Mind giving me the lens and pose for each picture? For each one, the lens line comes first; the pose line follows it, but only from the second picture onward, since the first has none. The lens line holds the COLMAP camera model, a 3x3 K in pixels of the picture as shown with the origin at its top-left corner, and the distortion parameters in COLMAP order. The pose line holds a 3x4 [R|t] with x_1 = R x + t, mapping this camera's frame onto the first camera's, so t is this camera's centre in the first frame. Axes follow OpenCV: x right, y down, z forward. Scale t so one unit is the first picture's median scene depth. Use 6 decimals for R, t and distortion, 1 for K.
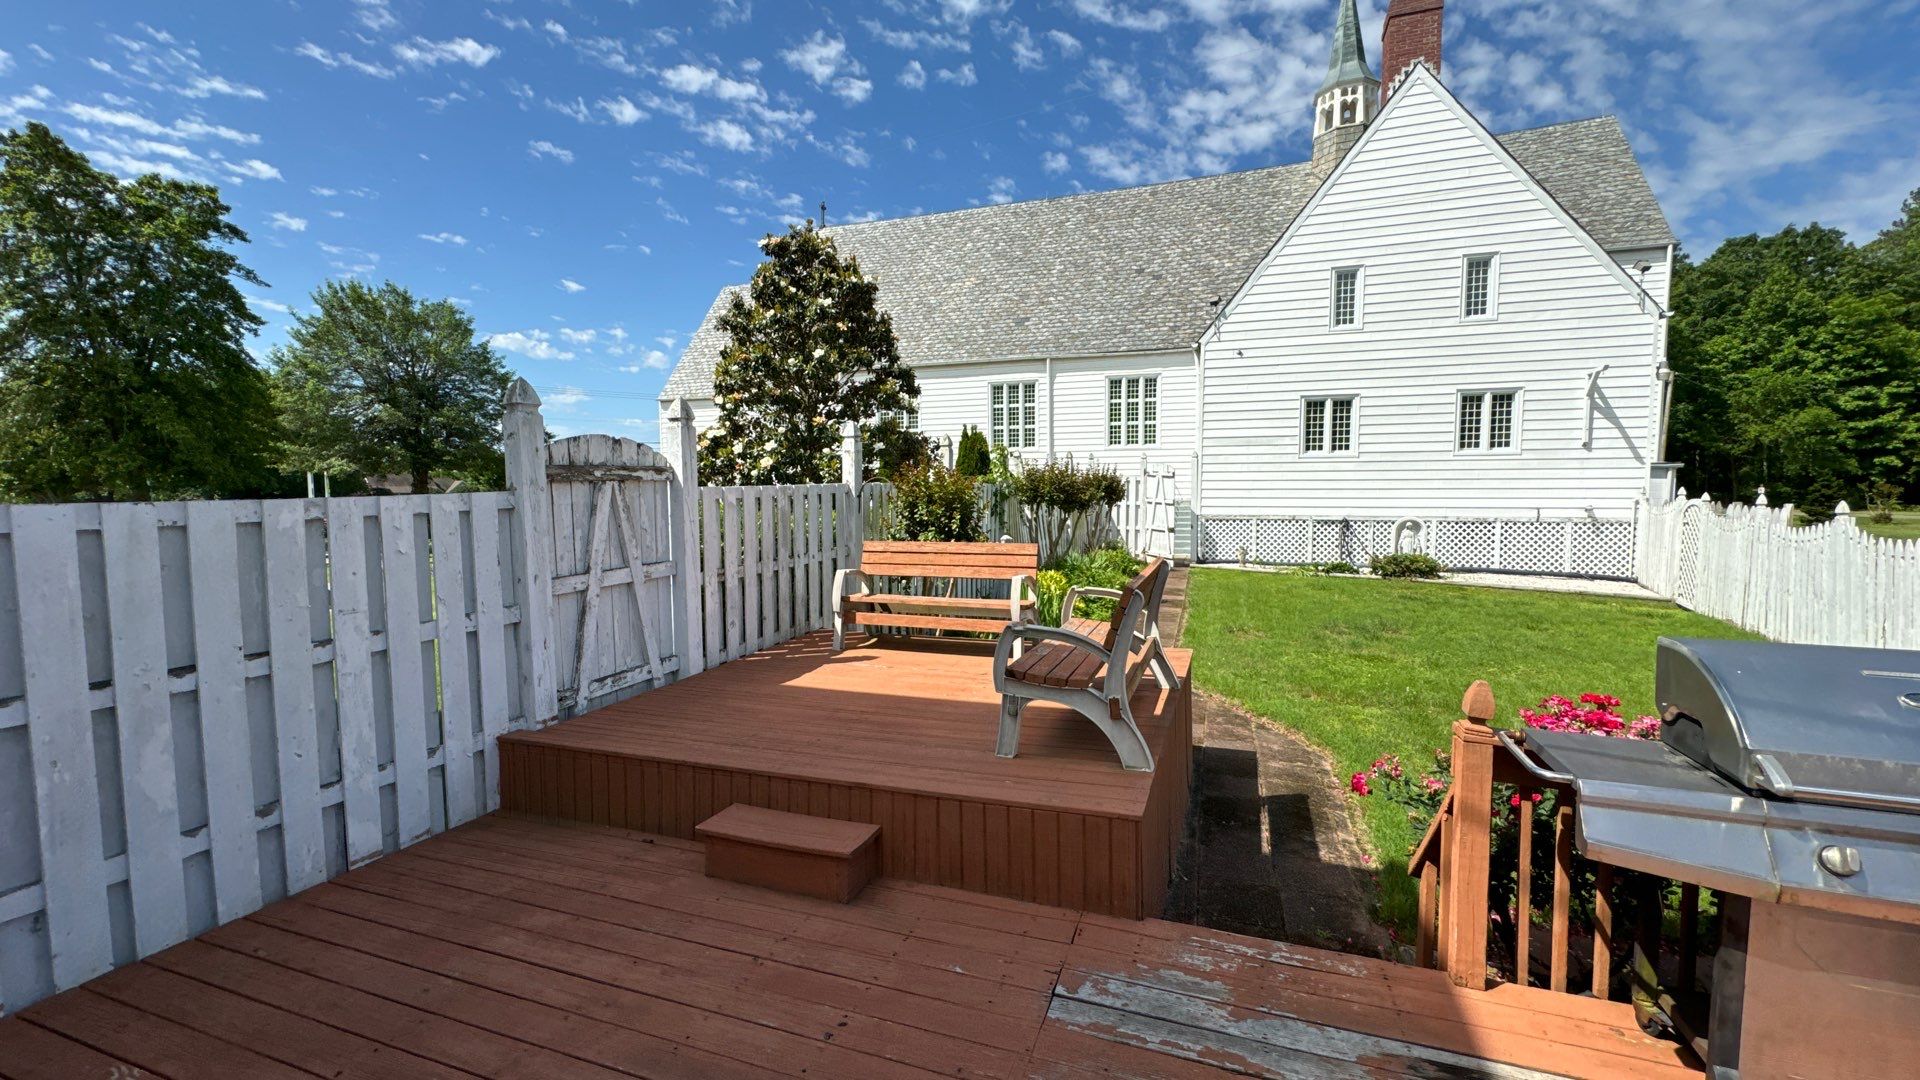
lens RADIAL K [[766.4, 0, 957.9], [0, 766.4, 536.4], [0, 0, 1]] dist [-0.001147, 0.000676]
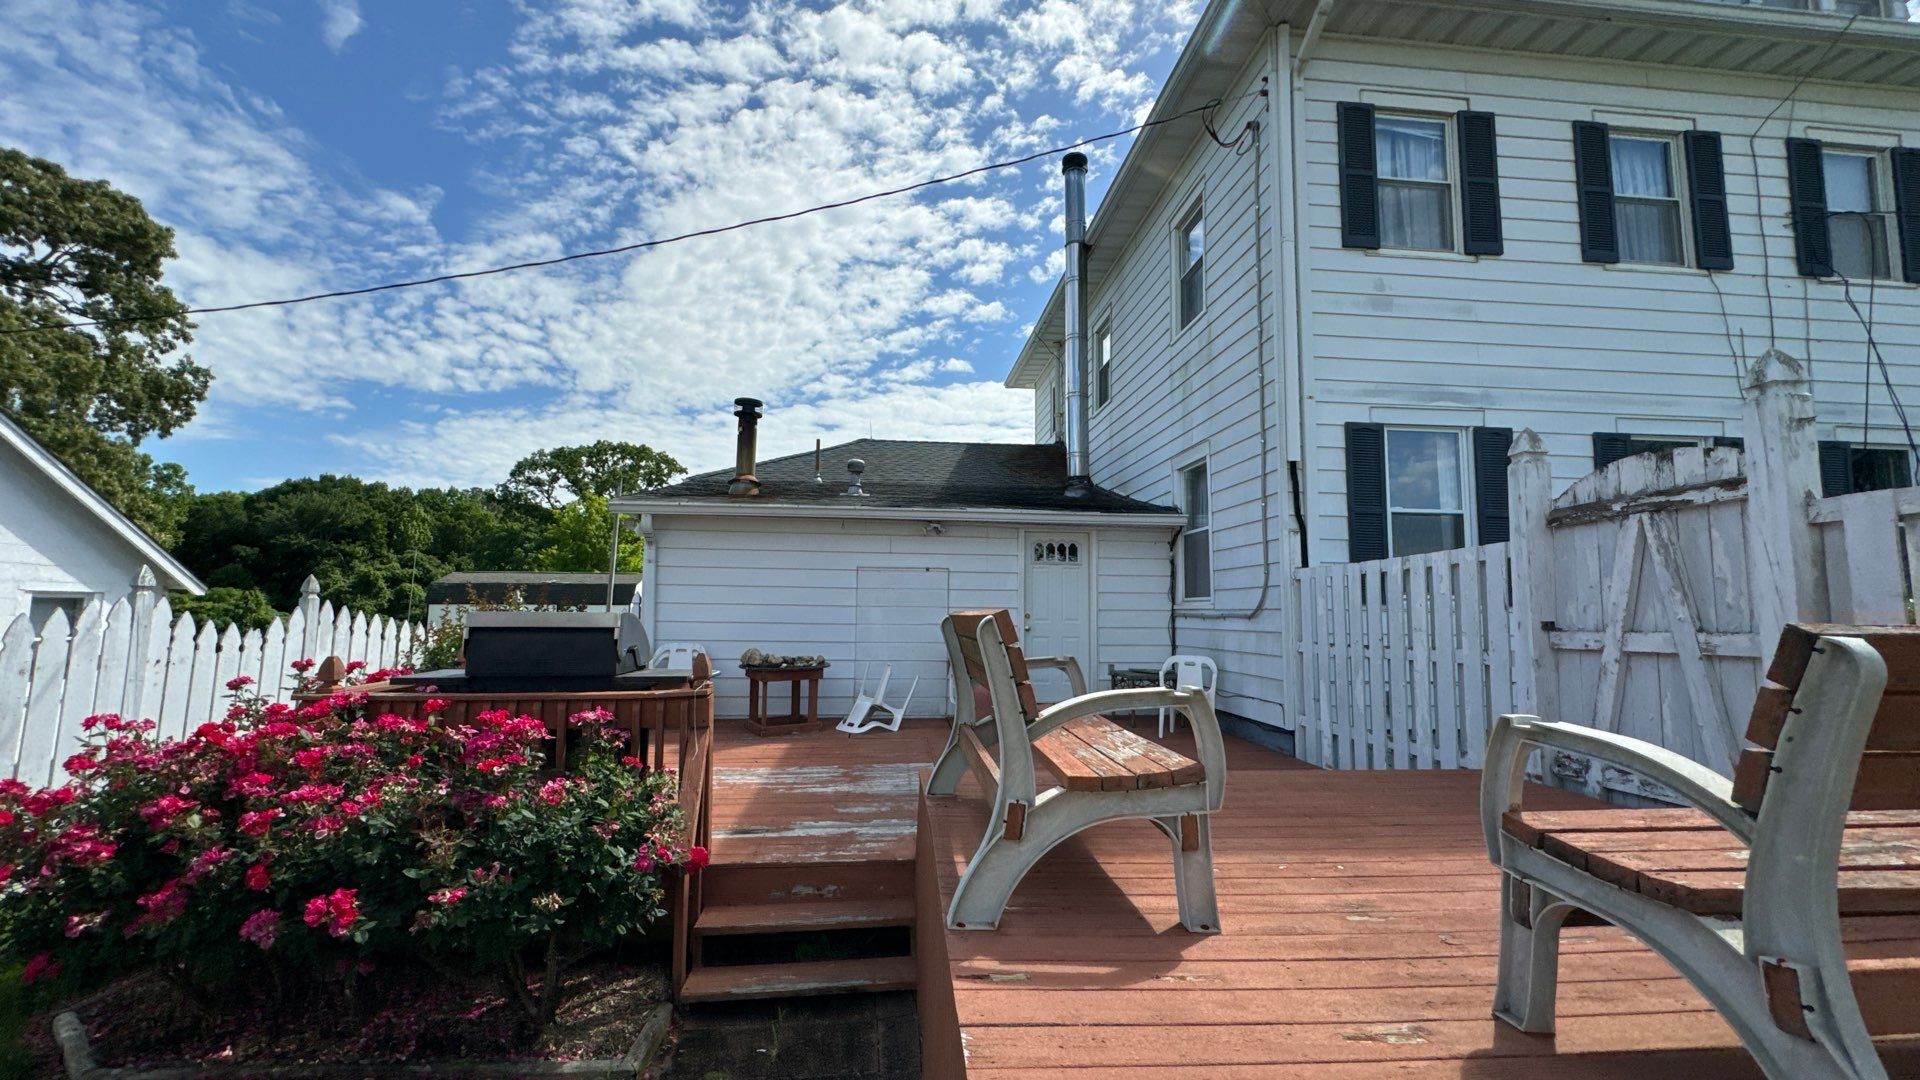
lens RADIAL K [[961.6, 0, 966.3], [0, 961.6, 494.7], [0, 0, 1]] dist [-0.000951, -0.000186]
pose [[-0.907589, -0.059285, -0.415653, 0.216845], [-0.032041, 0.996874, -0.072223, -0.000229], [0.418636, -0.052231, -0.906651, 0.626971]]
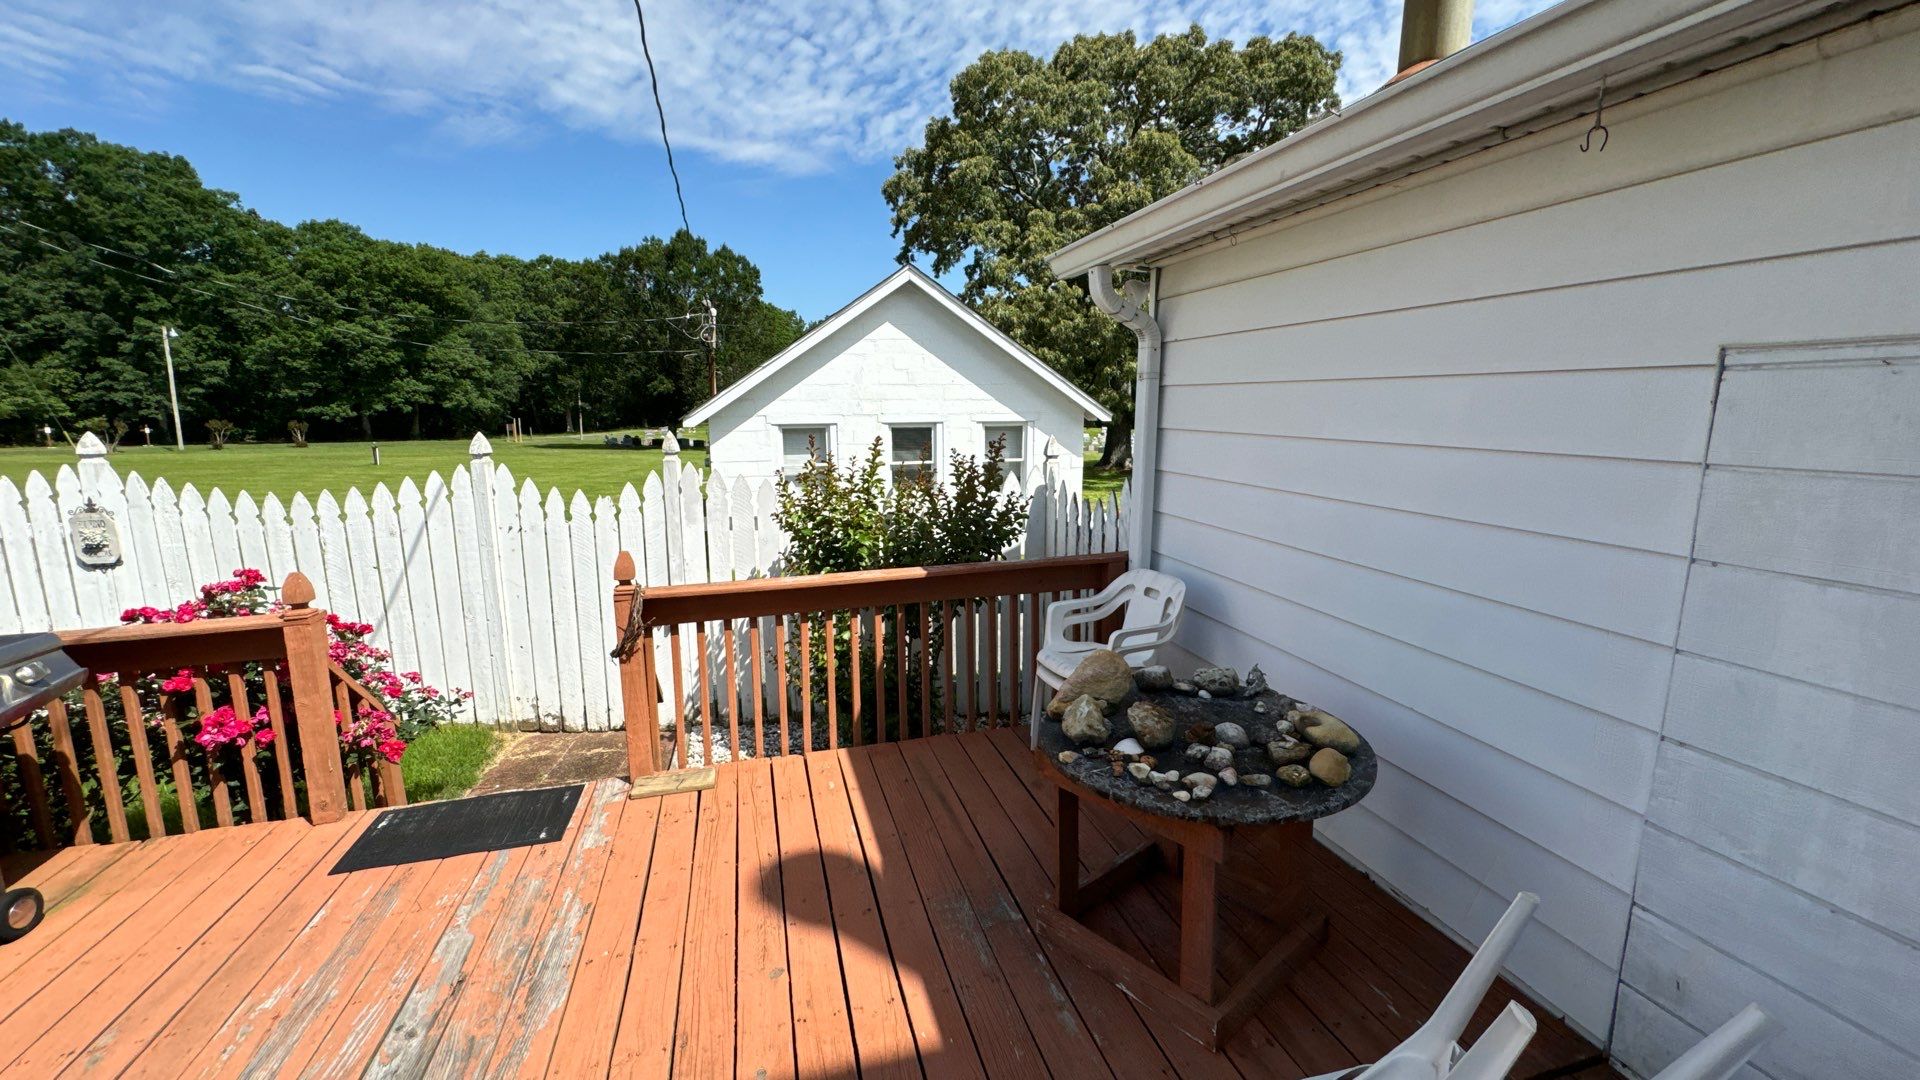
lens RADIAL K [[769.7, 0, 957.7], [0, 769.7, 538.0], [0, 0, 1]] dist [-0.000393, 0.000068]
pose [[-0.569587, -0.134088, 0.810920, -0.068182], [0.060727, 0.977042, 0.204211, 0.001287], [-0.819685, 0.165560, -0.548368, 0.029184]]
